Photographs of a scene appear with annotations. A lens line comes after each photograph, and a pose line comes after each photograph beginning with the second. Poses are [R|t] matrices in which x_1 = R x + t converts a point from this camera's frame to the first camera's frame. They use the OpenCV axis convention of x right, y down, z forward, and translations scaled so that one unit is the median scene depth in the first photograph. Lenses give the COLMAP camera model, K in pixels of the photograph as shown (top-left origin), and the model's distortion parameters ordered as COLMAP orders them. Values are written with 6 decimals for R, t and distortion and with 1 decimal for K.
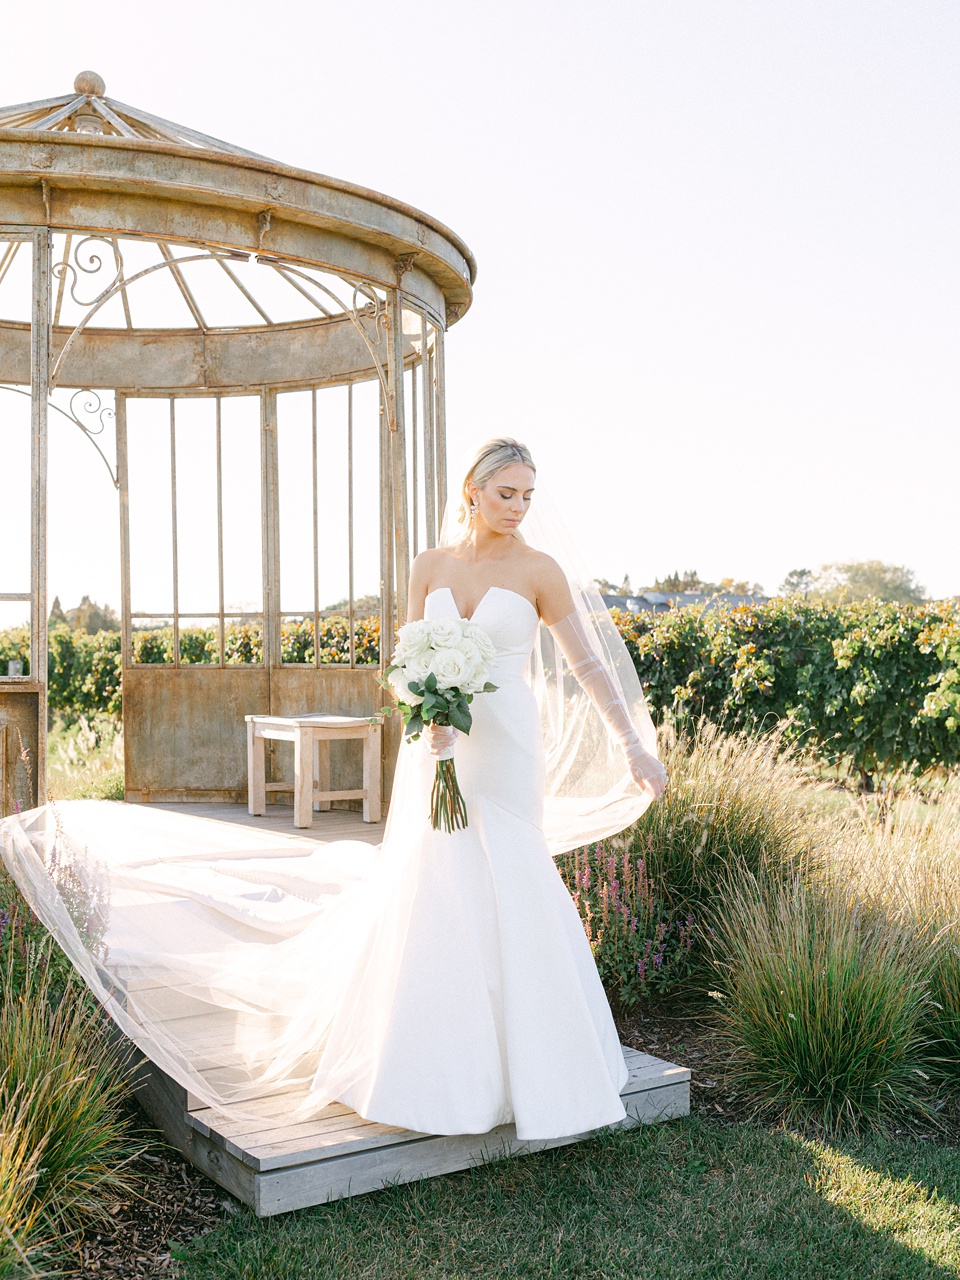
lens RADIAL K [[1427.2, 0, 480.0], [0, 1427.2, 640.0], [0, 0, 1]] dist [0.214113, -0.312892]
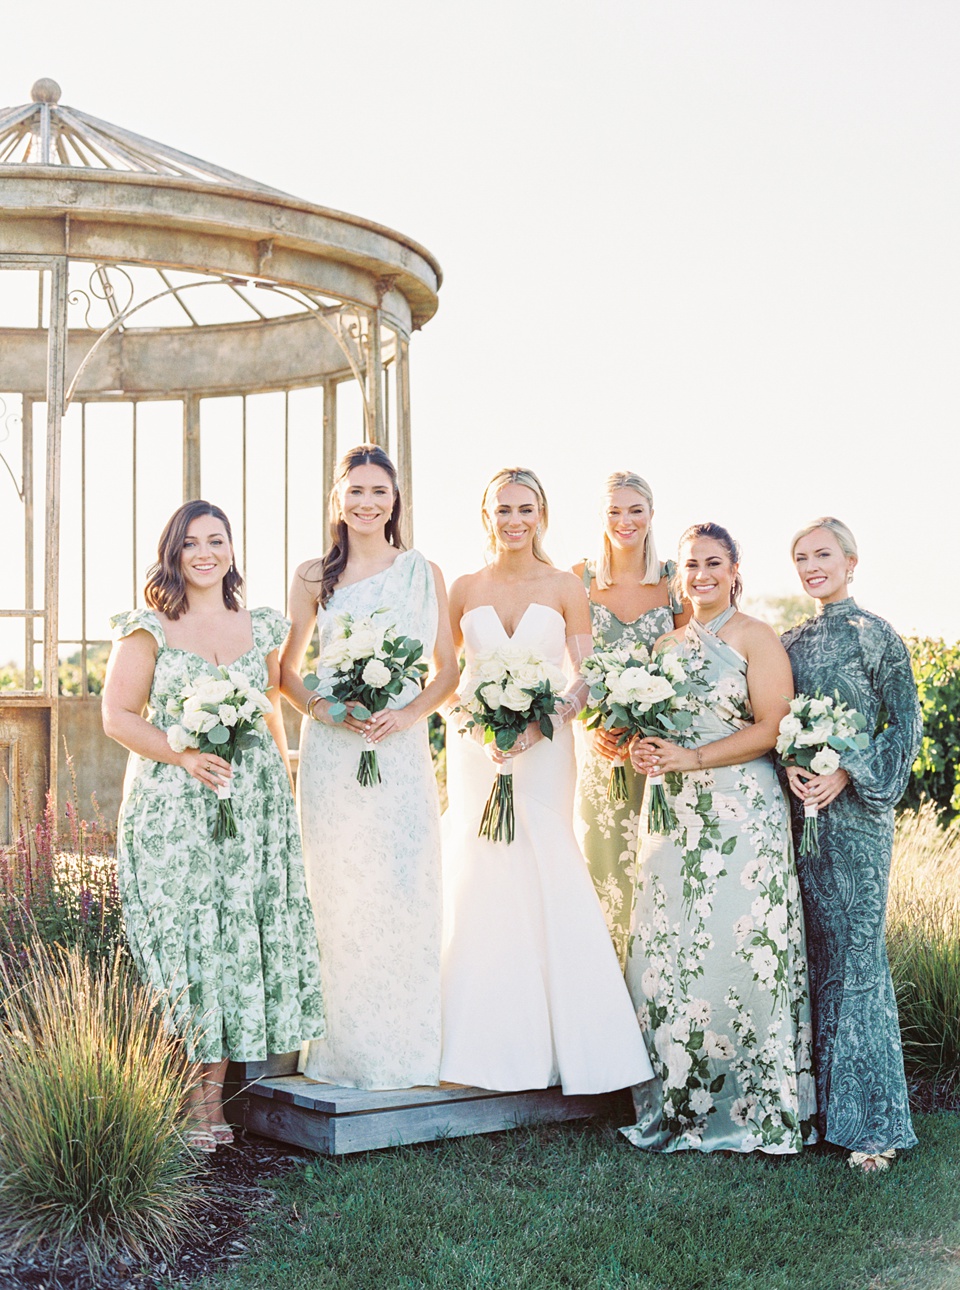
lens RADIAL K [[1999.8, 0, 480.0], [0, 1999.8, 645.0], [0, 0, 1]] dist [-0.009774, -0.003982]
pose [[0.994157, 0.006717, 0.107732, -0.145797], [-0.003701, 0.999596, -0.028169, 0.028730], [-0.107877, 0.027606, 0.993781, -0.399099]]
